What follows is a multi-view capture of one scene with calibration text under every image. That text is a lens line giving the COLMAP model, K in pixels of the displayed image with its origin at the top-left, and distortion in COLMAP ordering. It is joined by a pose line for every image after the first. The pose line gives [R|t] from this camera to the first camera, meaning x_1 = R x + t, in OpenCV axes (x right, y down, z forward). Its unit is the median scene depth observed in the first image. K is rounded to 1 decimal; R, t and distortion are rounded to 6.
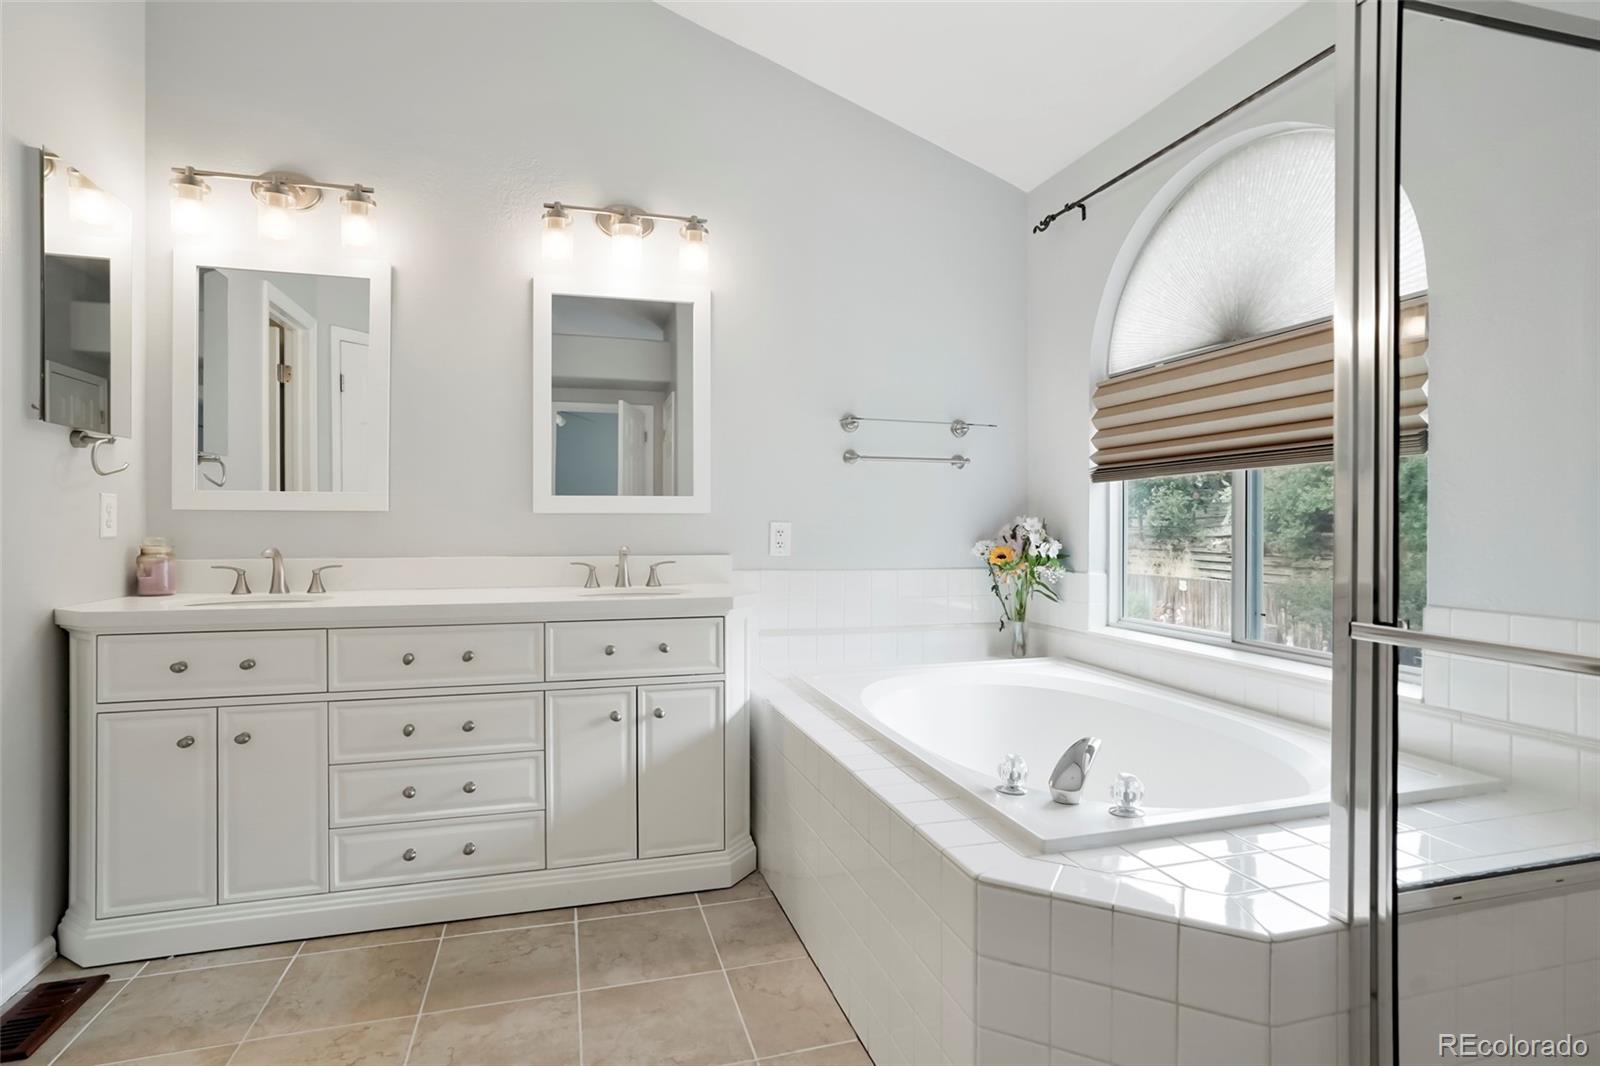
lens RADIAL K [[794.5, 0, 768.8], [0, 794.5, 524.3], [0, 0, 1]] dist [-0.025287, 0.000518]
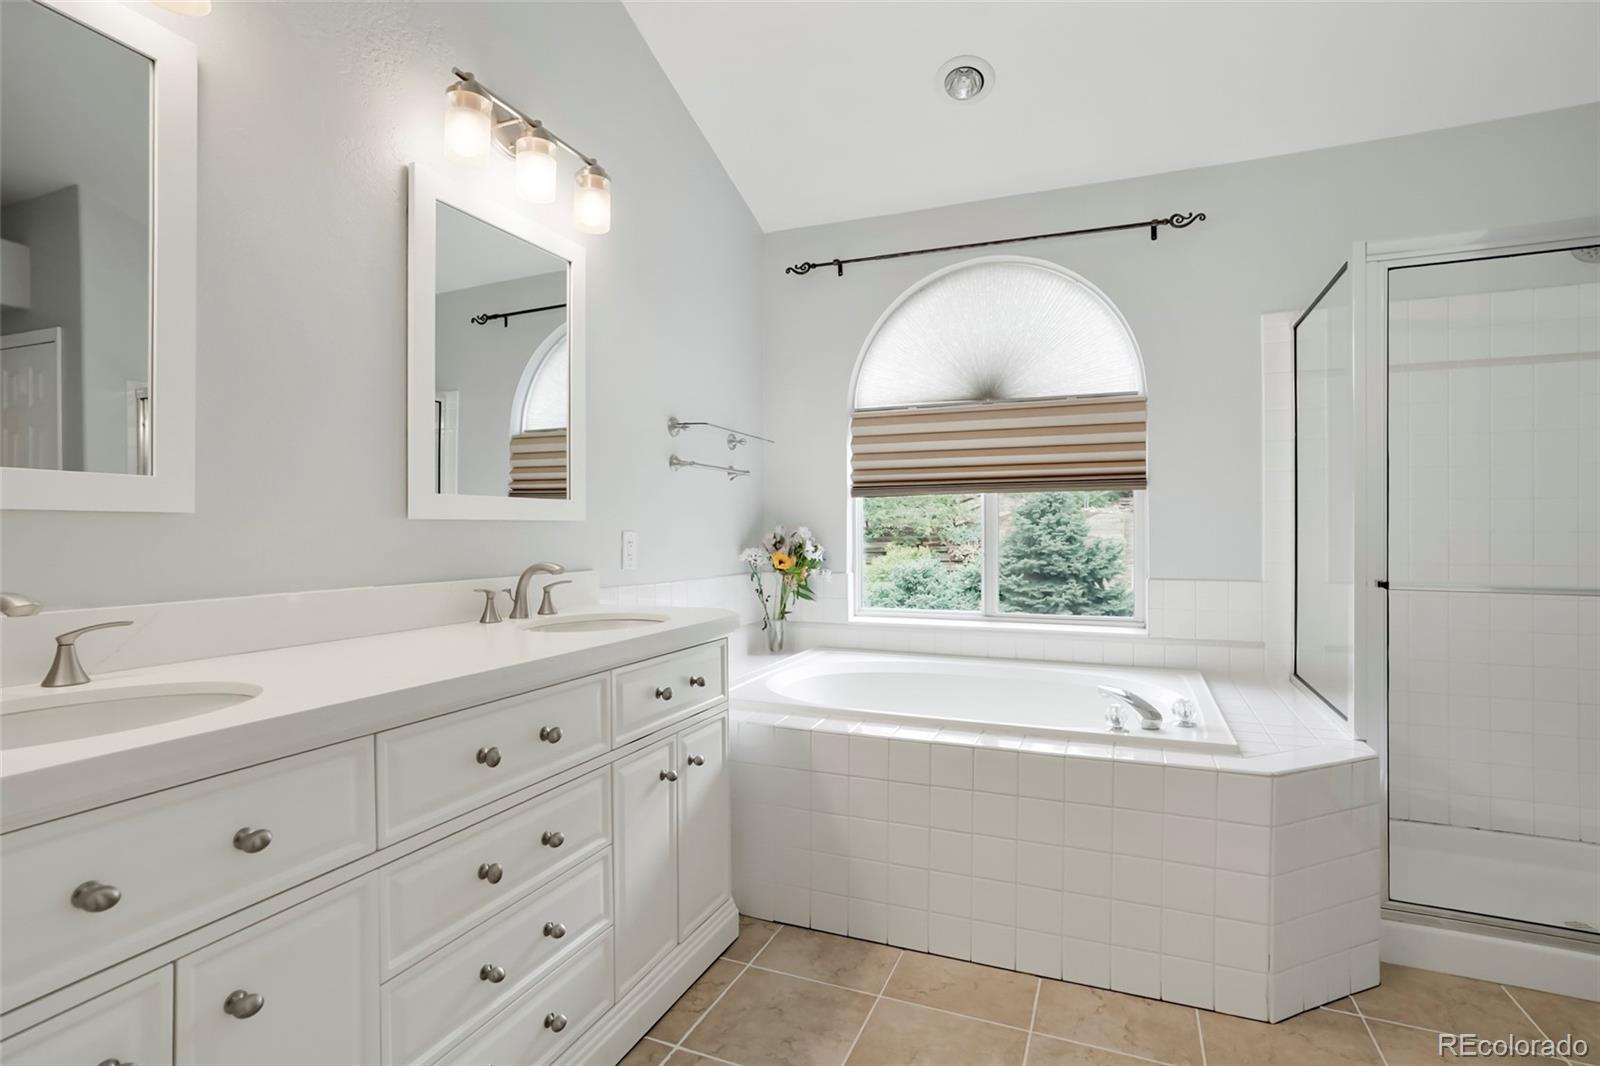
lens RADIAL K [[794.5, 0, 761.6], [0, 794.5, 532.8], [0, 0, 1]] dist [-0.025287, 0.000518]
pose [[0.629946, -0.004887, 0.776623, -0.621618], [0.005483, 0.999983, 0.001845, -0.002216], [-0.776619, 0.003096, 0.629963, 0.351116]]
